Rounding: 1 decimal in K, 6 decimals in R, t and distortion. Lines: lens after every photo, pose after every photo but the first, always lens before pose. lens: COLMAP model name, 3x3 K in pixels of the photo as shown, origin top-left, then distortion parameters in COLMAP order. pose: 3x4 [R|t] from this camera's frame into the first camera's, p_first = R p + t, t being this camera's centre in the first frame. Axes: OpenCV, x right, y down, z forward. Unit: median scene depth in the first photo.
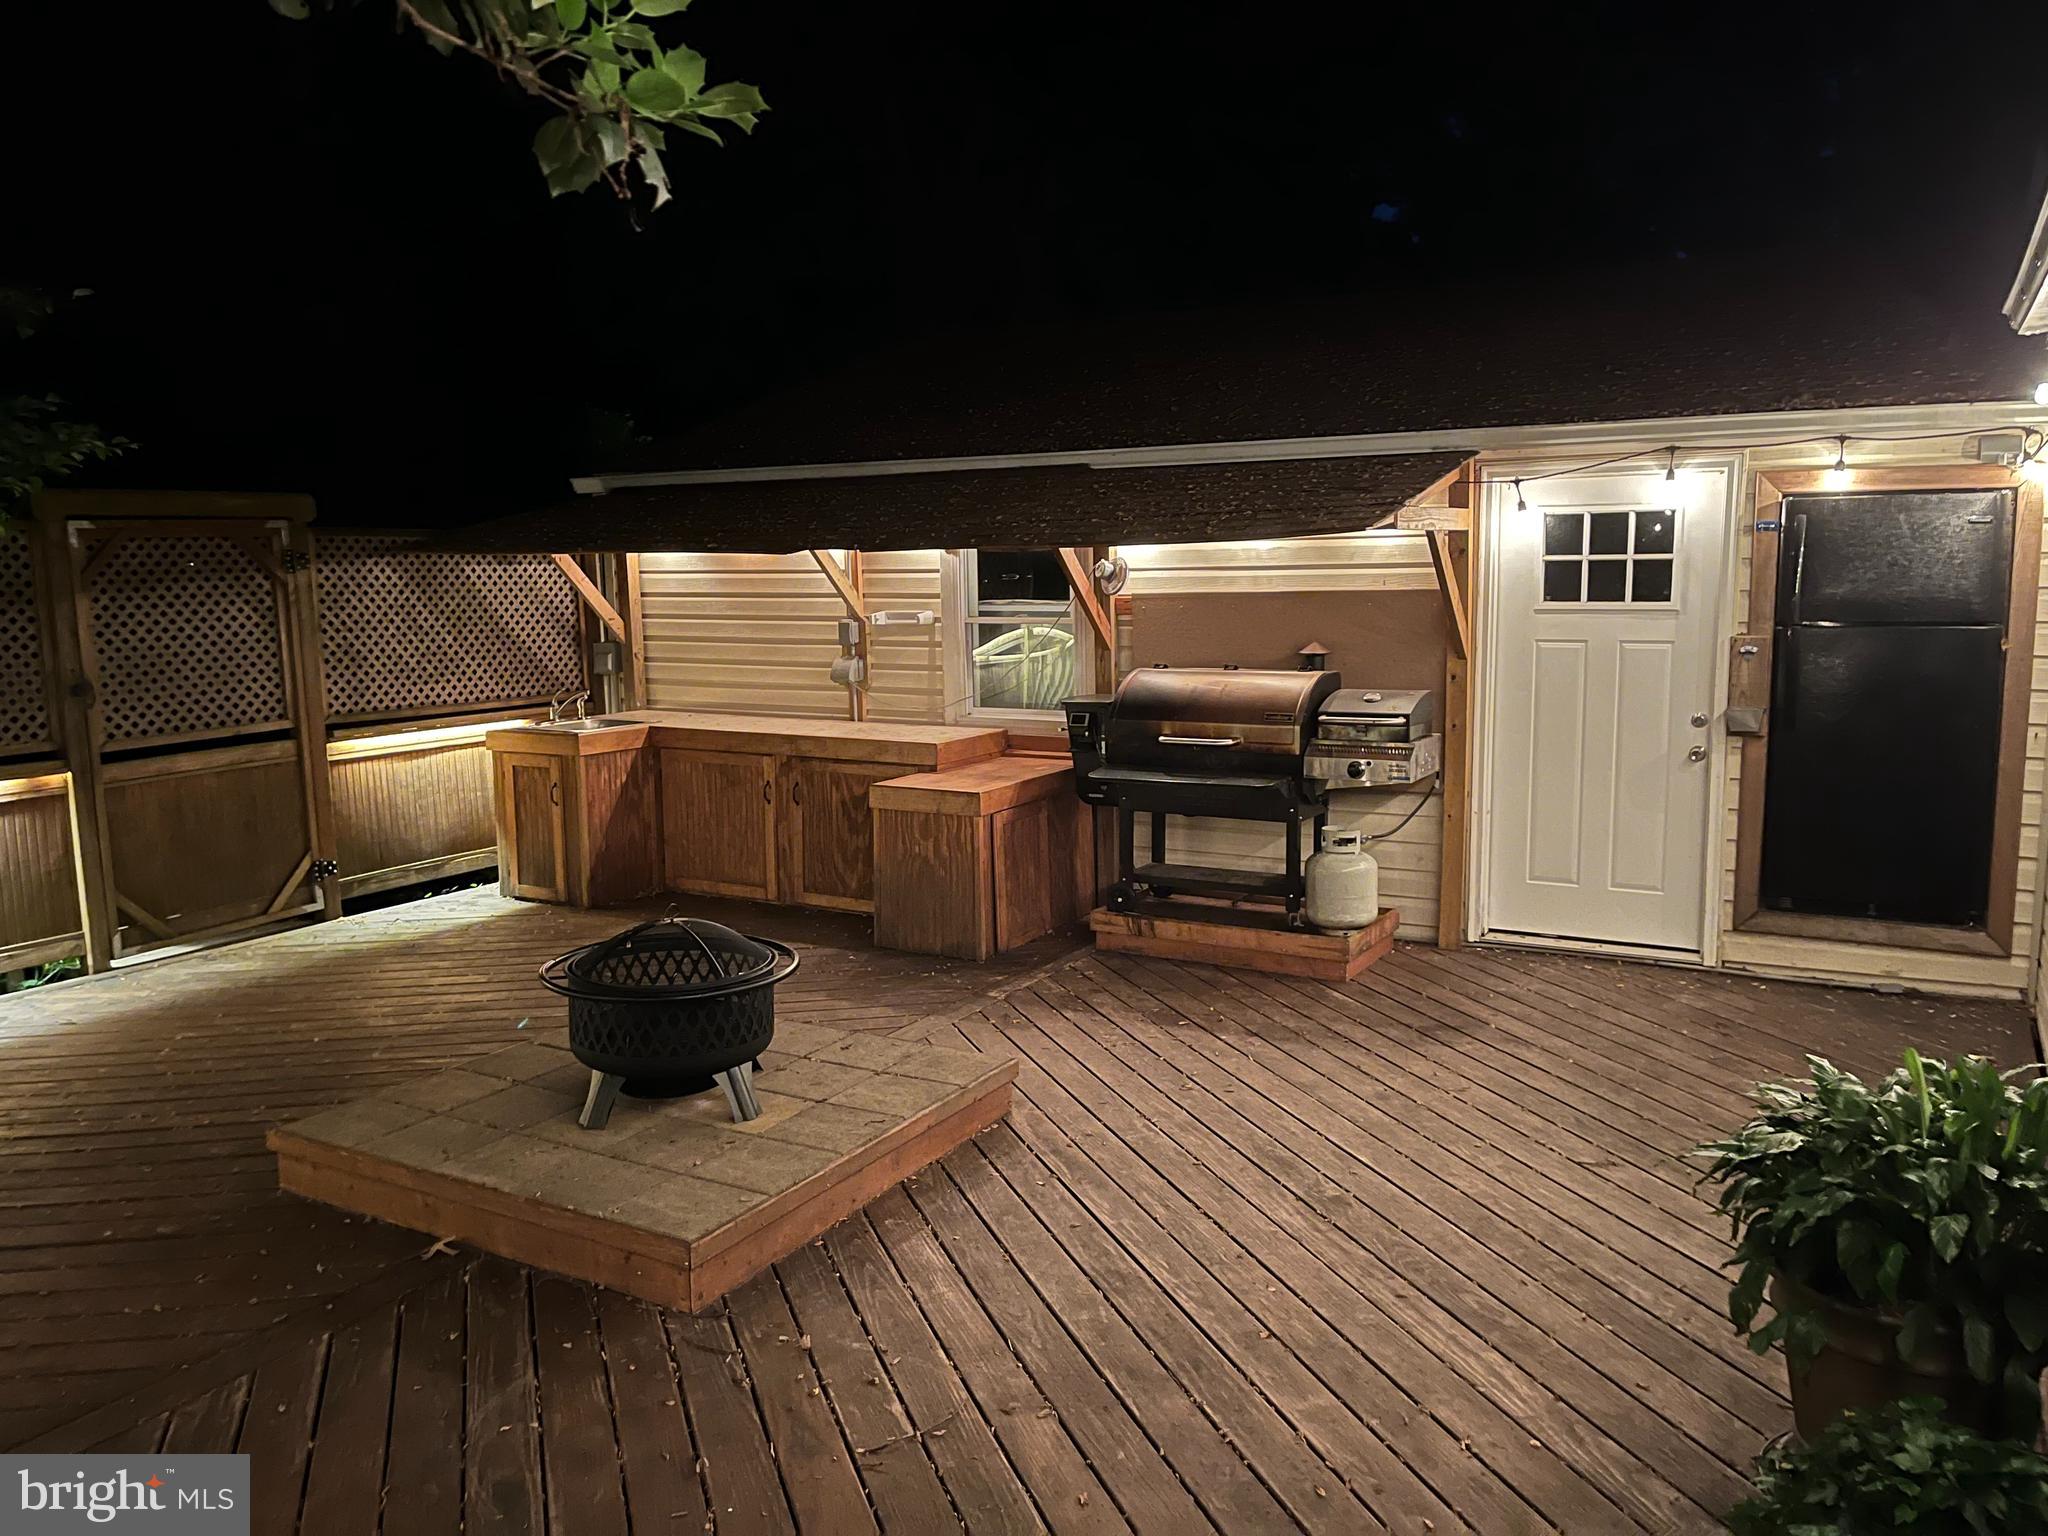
lens RADIAL K [[1556.8, 0, 1032.9], [0, 1556.8, 767.9], [0, 0, 1]] dist [0.070434, -0.085672]
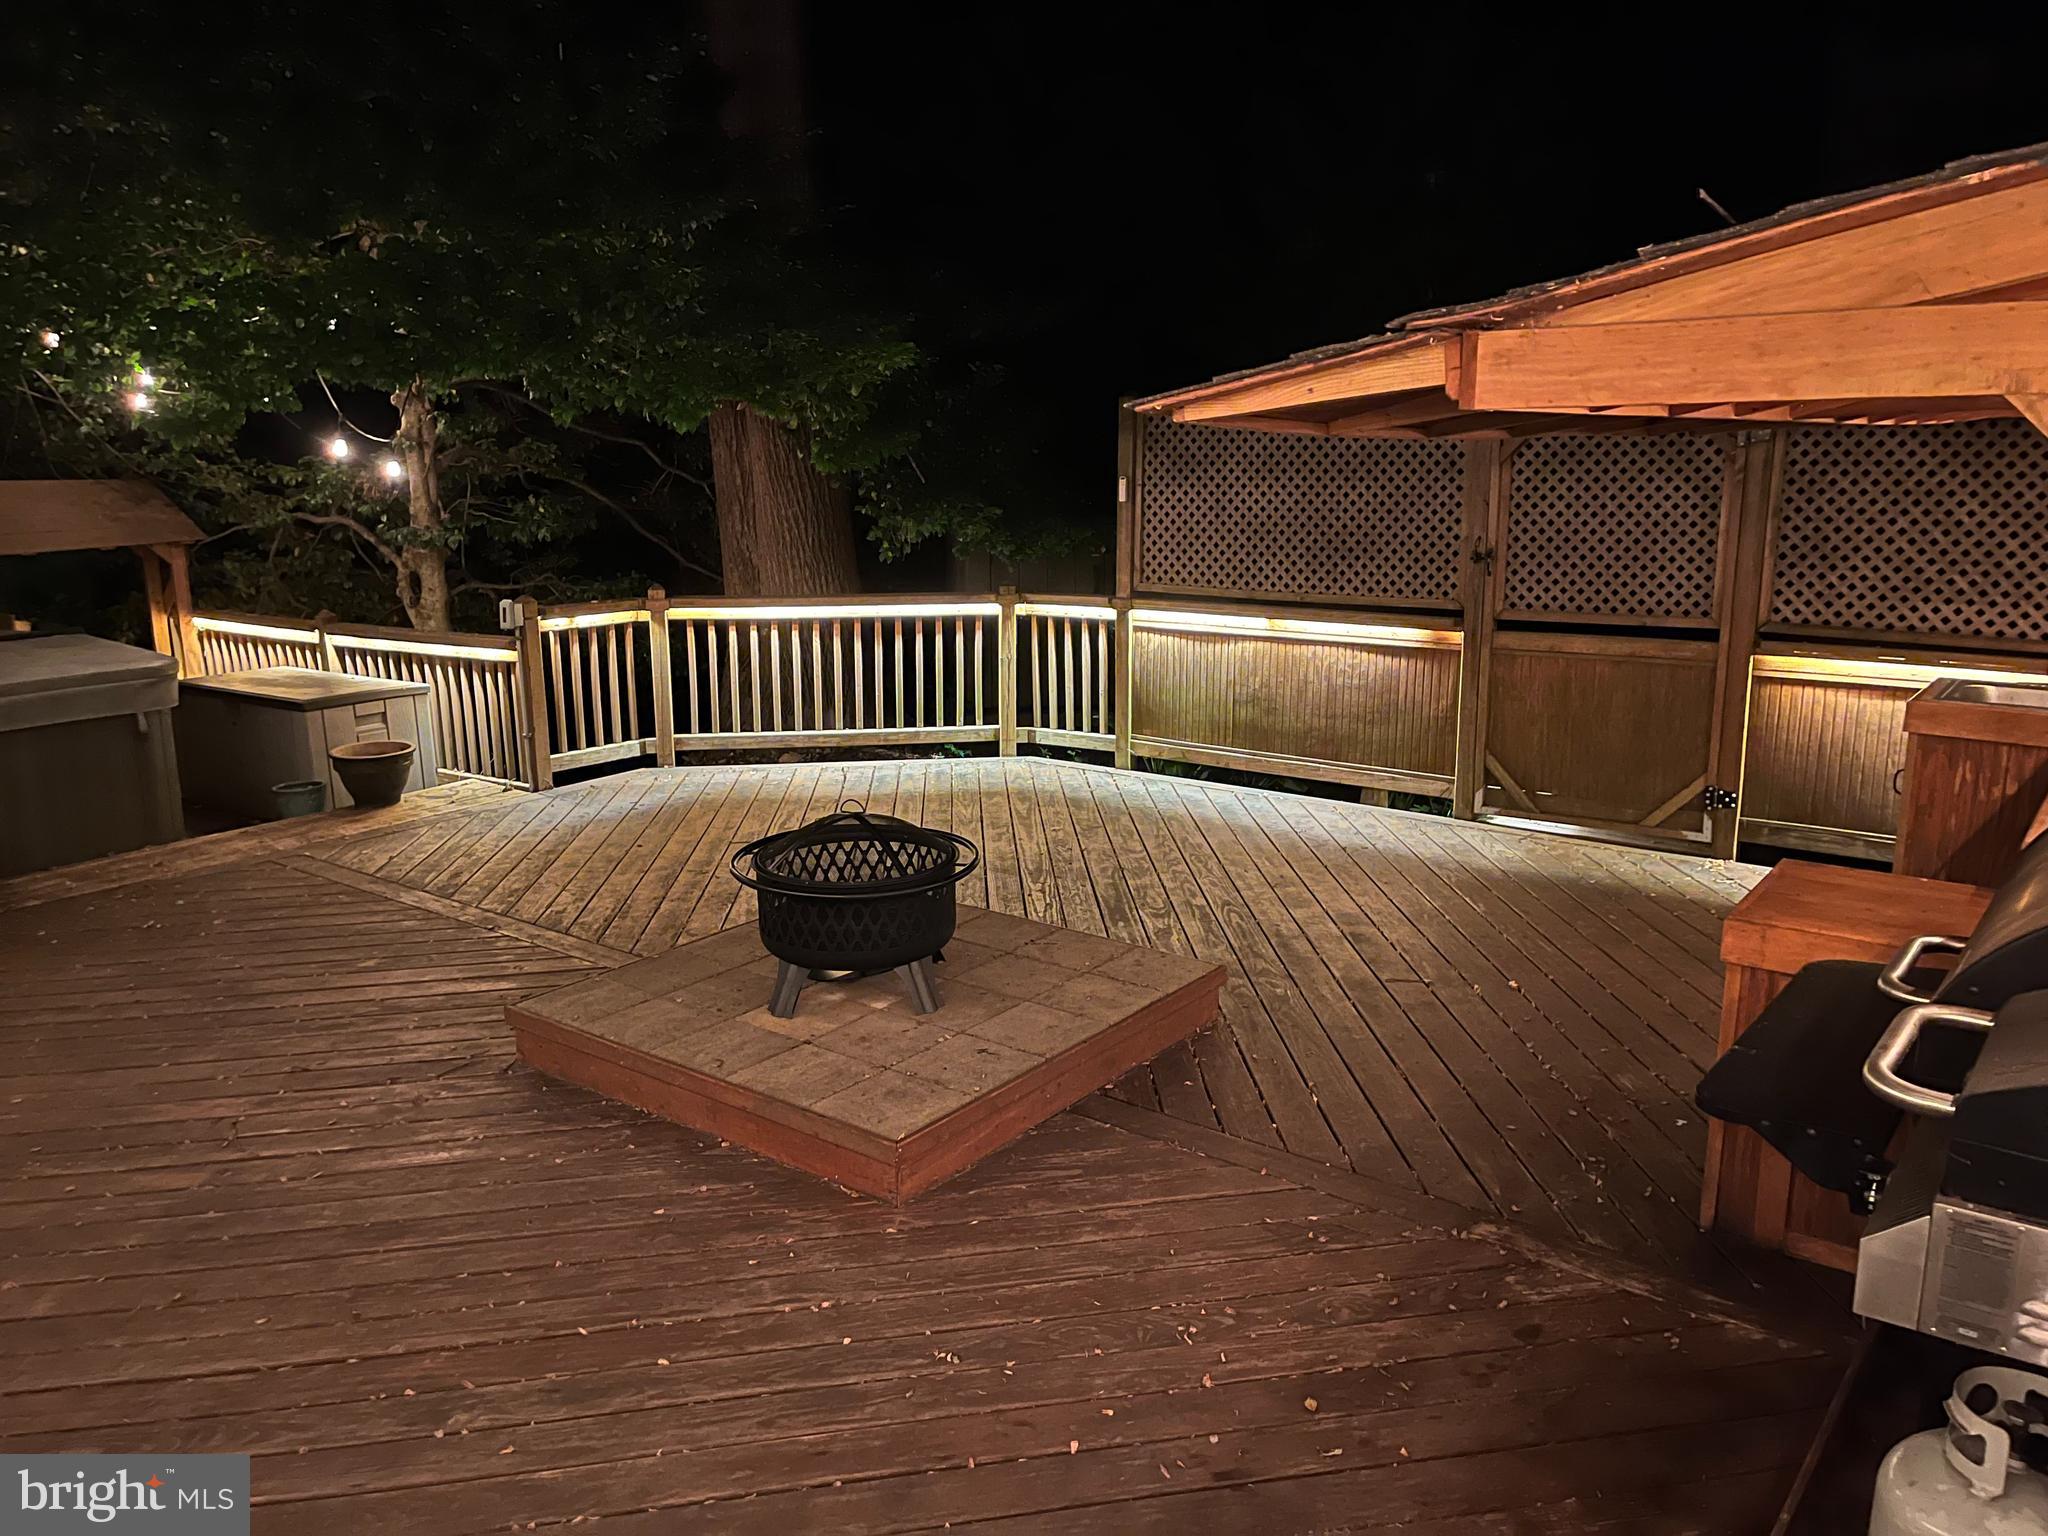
lens RADIAL K [[1556.8, 0, 1021.9], [0, 1556.8, 769.9], [0, 0, 1]] dist [0.070434, -0.085672]
pose [[-0.146943, 0.222571, -0.963779, 0.459853], [-0.120324, 0.963098, 0.240759, -0.119677], [0.981799, 0.151344, -0.114740, 0.782222]]
